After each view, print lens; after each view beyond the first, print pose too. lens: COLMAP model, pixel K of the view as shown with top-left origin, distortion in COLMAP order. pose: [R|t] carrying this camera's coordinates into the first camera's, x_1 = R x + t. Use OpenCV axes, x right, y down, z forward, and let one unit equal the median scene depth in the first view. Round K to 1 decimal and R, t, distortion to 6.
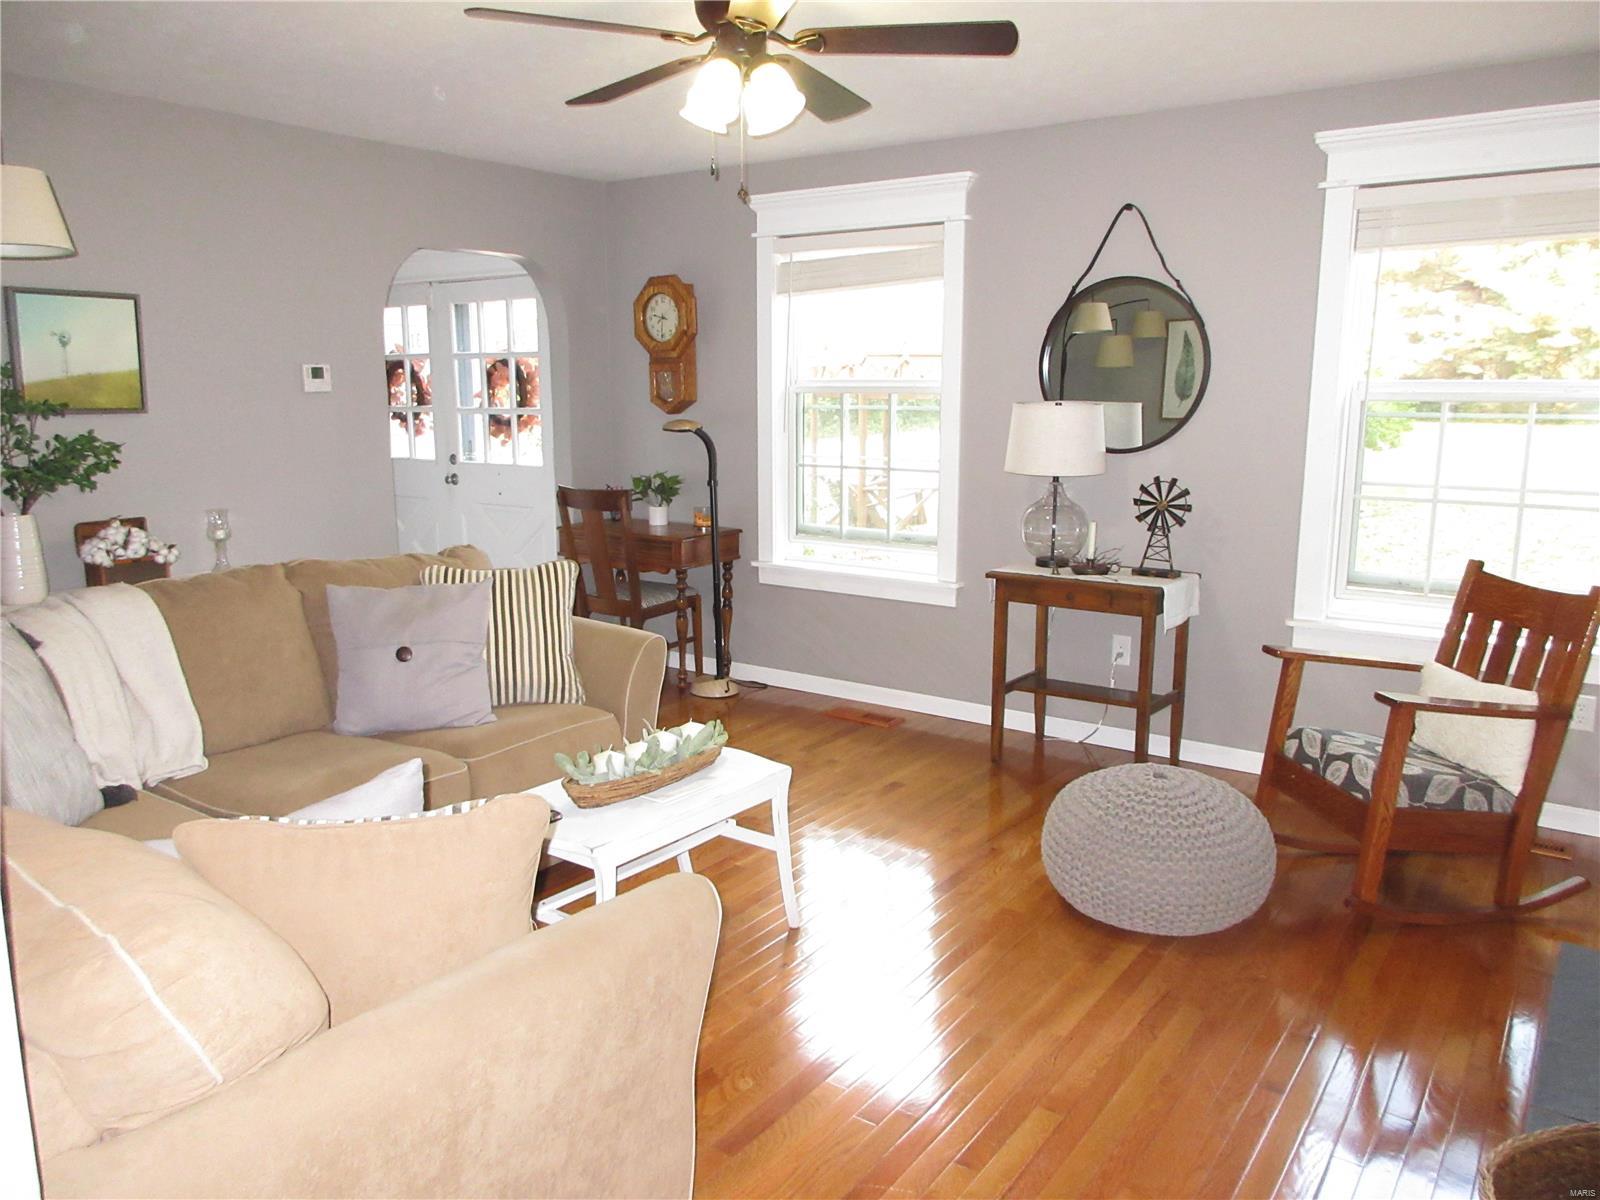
lens RADIAL K [[1203.7, 0, 799.7], [0, 1203.7, 601.3], [0, 0, 1]] dist [0.009806, -0.002166]
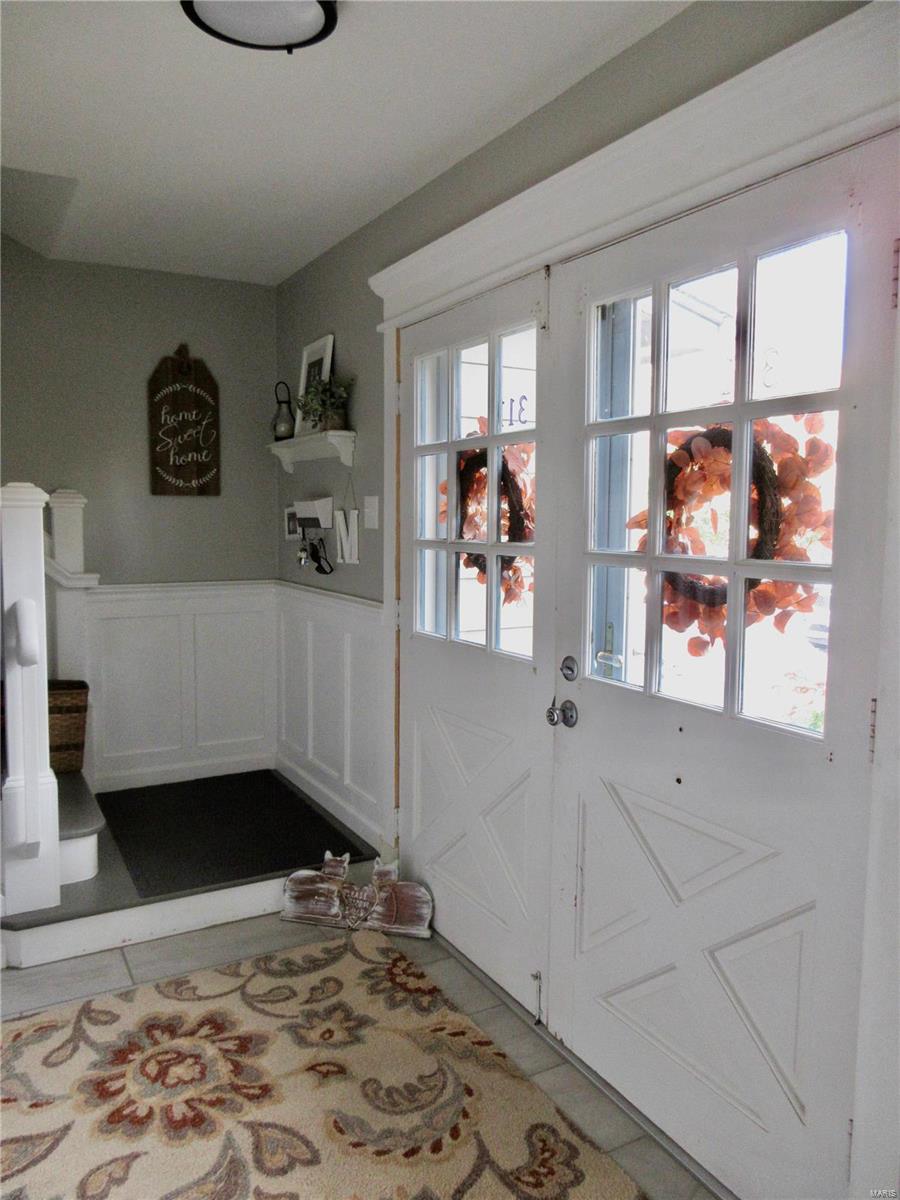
lens RADIAL K [[902.8, 0, 450.5], [0, 902.8, 597.8], [0, 0, 1]] dist [0.009806, -0.002166]
pose [[0.910691, 0.045978, -0.410521, -0.197639], [-0.080281, 0.994538, -0.066706, -0.119438], [0.405212, 0.093705, 0.909408, 0.695411]]
